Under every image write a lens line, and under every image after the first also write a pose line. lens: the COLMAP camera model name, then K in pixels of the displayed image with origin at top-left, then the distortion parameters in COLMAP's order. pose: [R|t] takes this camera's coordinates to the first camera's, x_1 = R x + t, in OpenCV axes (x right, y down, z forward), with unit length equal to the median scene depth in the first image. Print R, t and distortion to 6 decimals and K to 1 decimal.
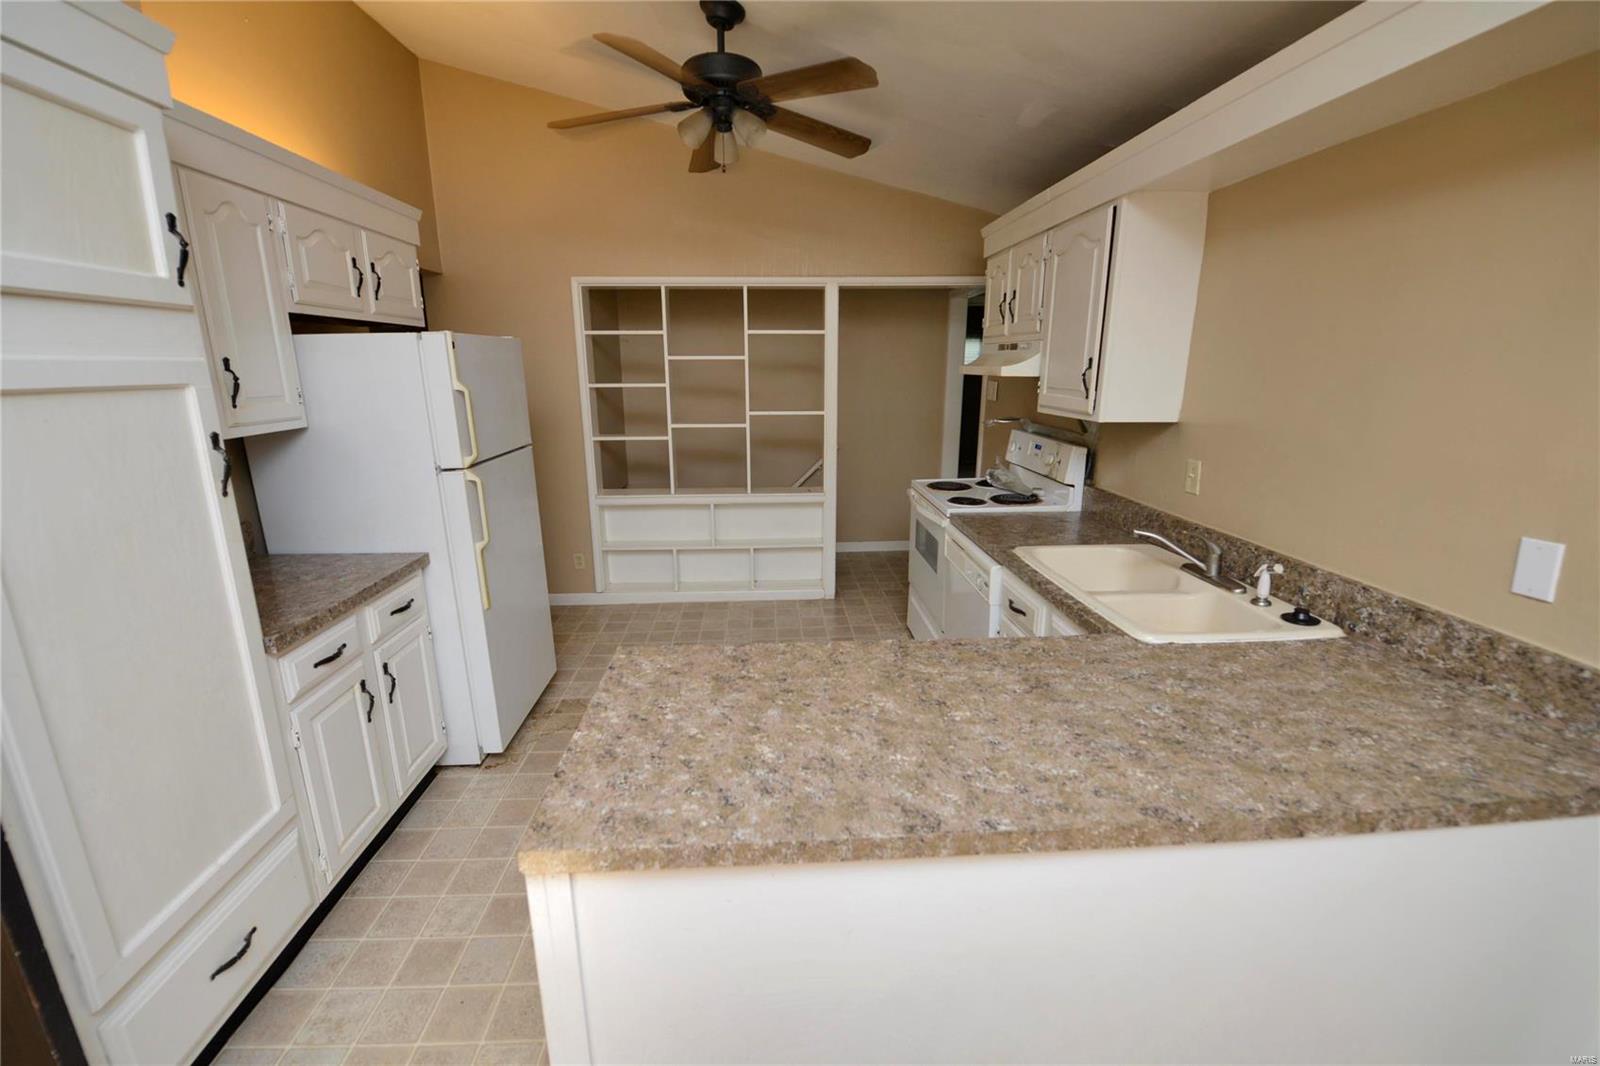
lens RADIAL K [[636.3, 0, 796.4], [0, 636.3, 522.6], [0, 0, 1]] dist [-0.016457, -0.002831]
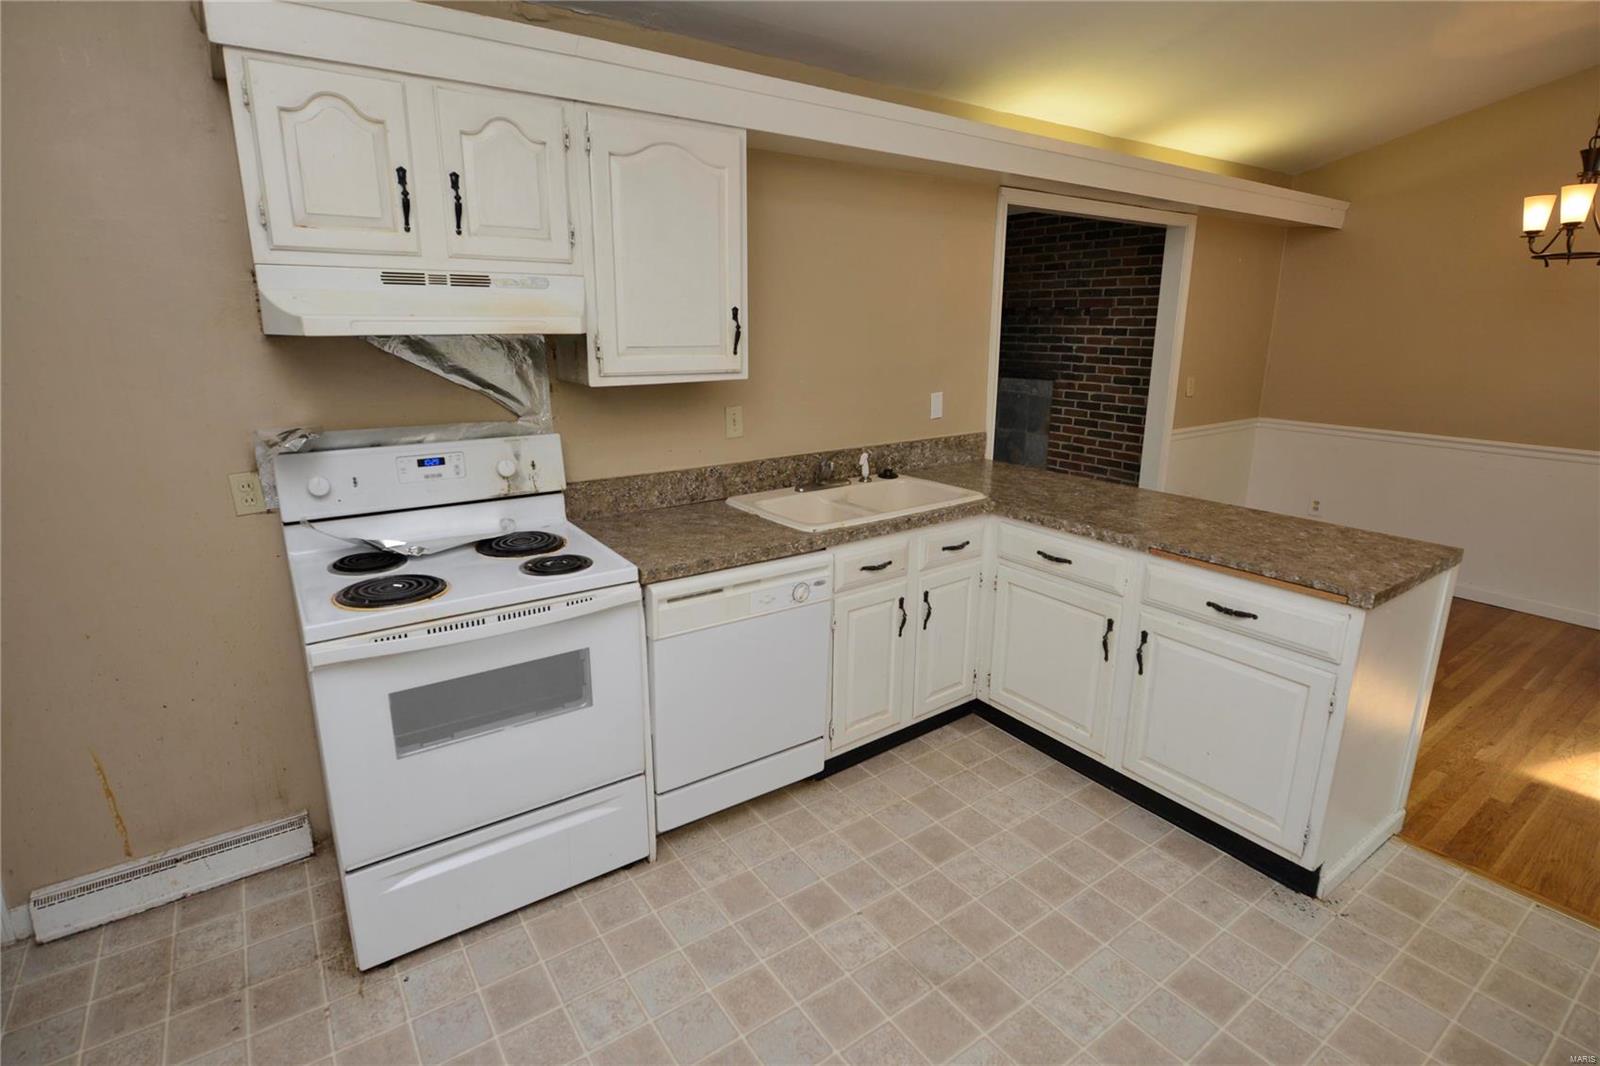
lens RADIAL K [[781.1, 0, 798.0], [0, 781.1, 527.1], [0, 0, 1]] dist [-0.007525, -0.000441]
pose [[-0.533074, -0.217826, 0.817548, -0.578547], [0.201748, 0.905690, 0.372859, -0.408736], [-0.821663, 0.363700, -0.438853, 1.672592]]
